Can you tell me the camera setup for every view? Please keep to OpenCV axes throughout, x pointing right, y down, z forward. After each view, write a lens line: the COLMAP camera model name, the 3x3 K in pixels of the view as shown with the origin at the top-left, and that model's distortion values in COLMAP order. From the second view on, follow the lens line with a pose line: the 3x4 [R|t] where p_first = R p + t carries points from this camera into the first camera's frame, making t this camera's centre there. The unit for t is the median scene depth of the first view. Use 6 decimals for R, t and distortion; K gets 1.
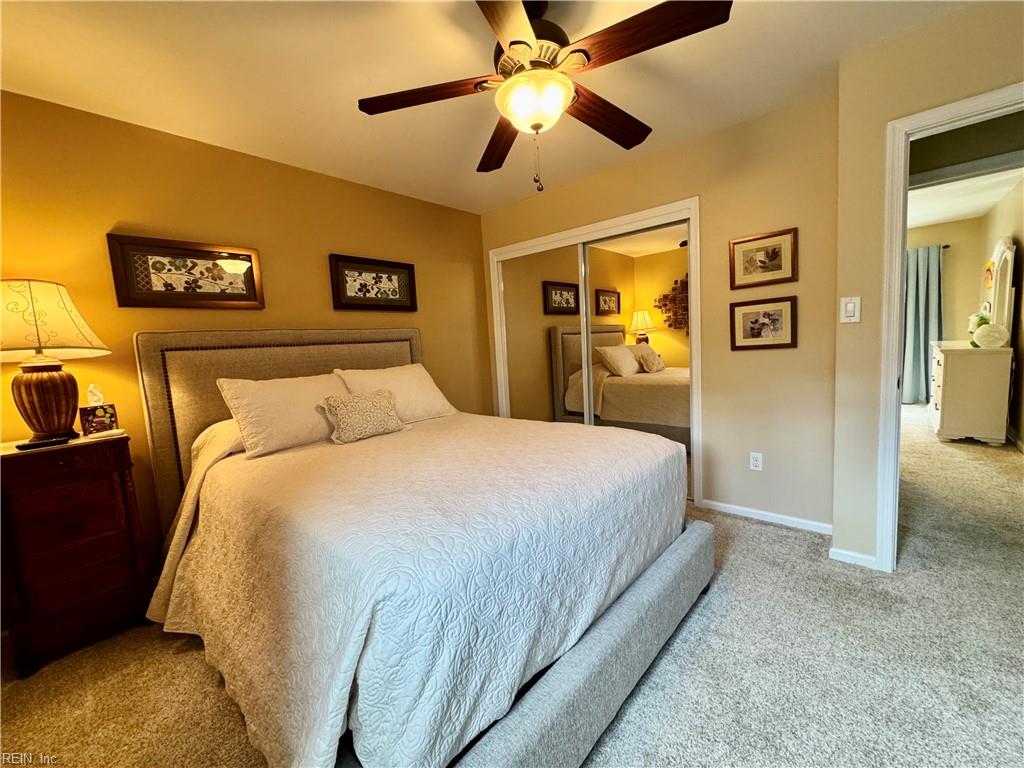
lens RADIAL K [[413.4, 0, 512.0], [0, 413.4, 384.0], [0, 0, 1]] dist [0.001390, -0.000181]
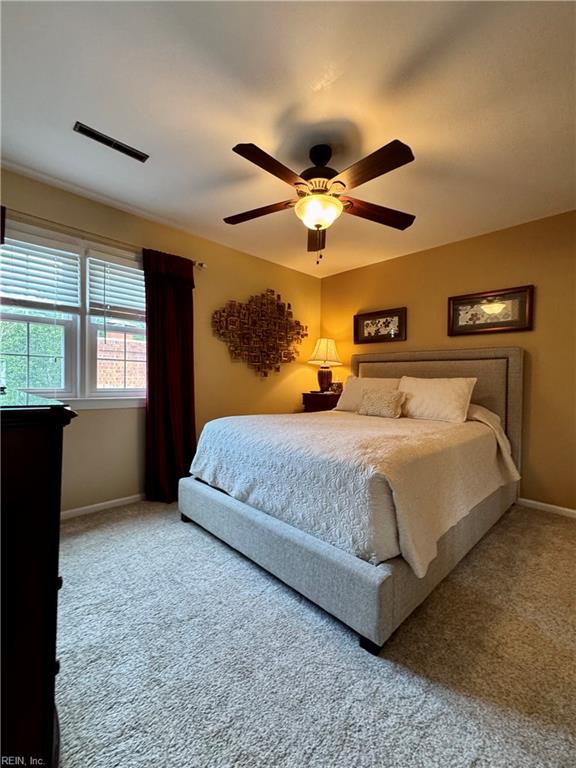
lens RADIAL K [[356.6, 0, 288.0], [0, 356.6, 384.0], [0, 0, 1]] dist [-0.008392, 0.000396]
pose [[-0.118008, 0.083326, -0.989510, 1.064189], [-0.096260, 0.990820, 0.094916, -0.104232], [0.988336, 0.106451, -0.108903, 0.771258]]
